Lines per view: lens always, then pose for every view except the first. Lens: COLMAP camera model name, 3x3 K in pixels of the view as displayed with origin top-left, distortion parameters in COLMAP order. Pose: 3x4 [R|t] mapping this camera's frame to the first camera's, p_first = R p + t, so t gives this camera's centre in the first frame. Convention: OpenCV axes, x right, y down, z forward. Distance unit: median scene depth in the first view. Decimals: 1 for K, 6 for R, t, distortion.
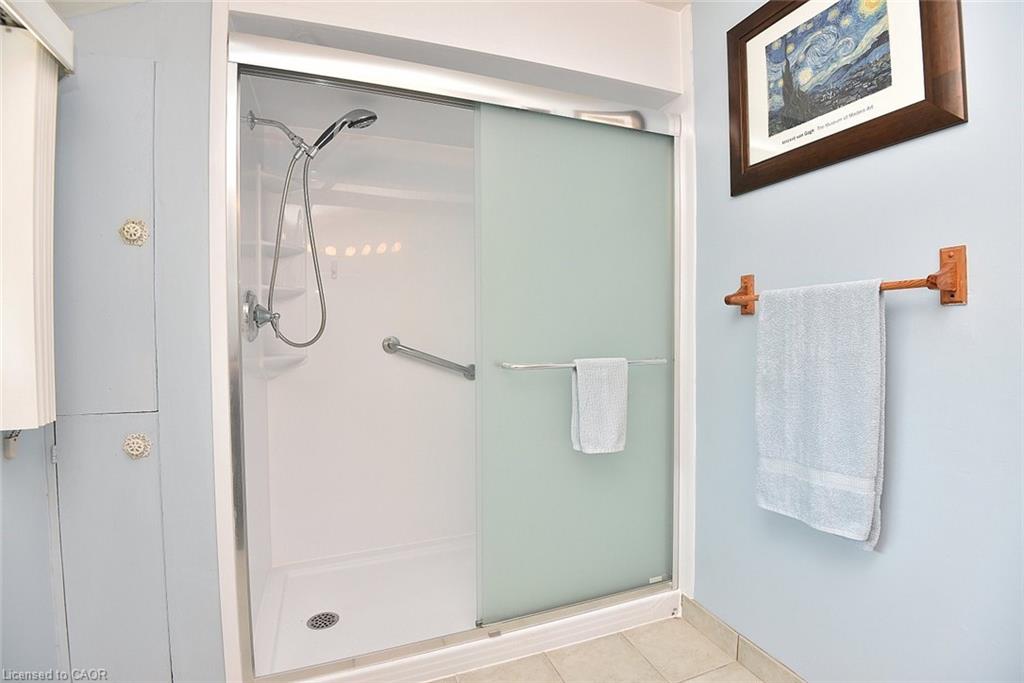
lens RADIAL K [[476.0, 0, 507.6], [0, 476.0, 338.0], [0, 0, 1]] dist [-0.019295, -0.008247]
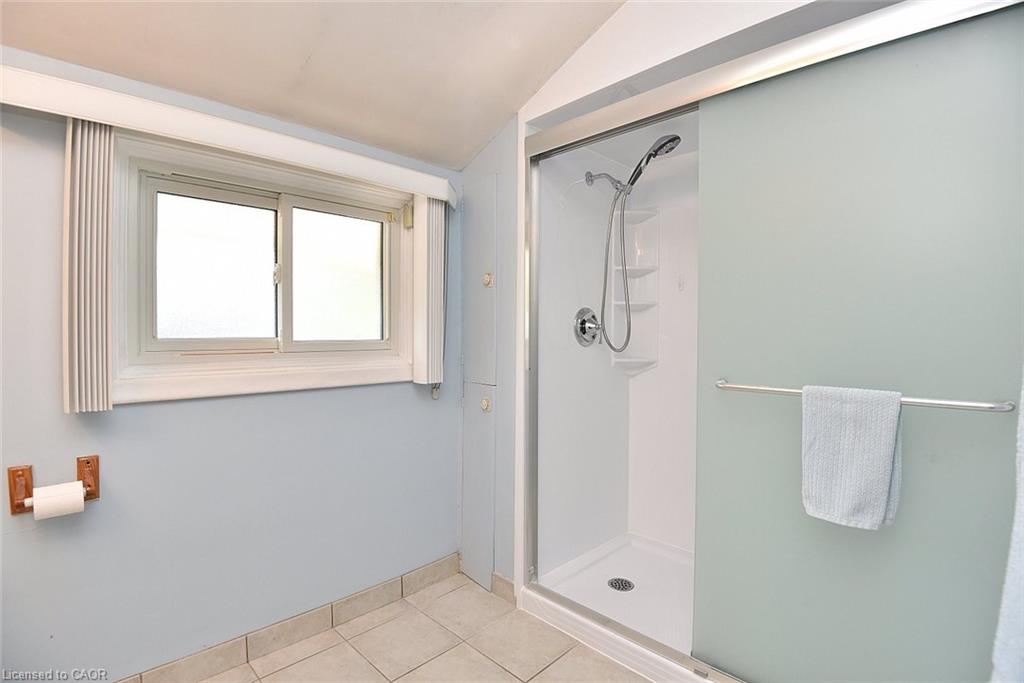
lens RADIAL K [[476.0, 0, 512.1], [0, 476.0, 332.6], [0, 0, 1]] dist [-0.019295, -0.008247]
pose [[0.429722, 0.011618, -0.902887, 0.555065], [-0.025646, 0.999671, 0.000657, -0.024601], [0.902597, 0.022873, 0.429878, 0.230024]]
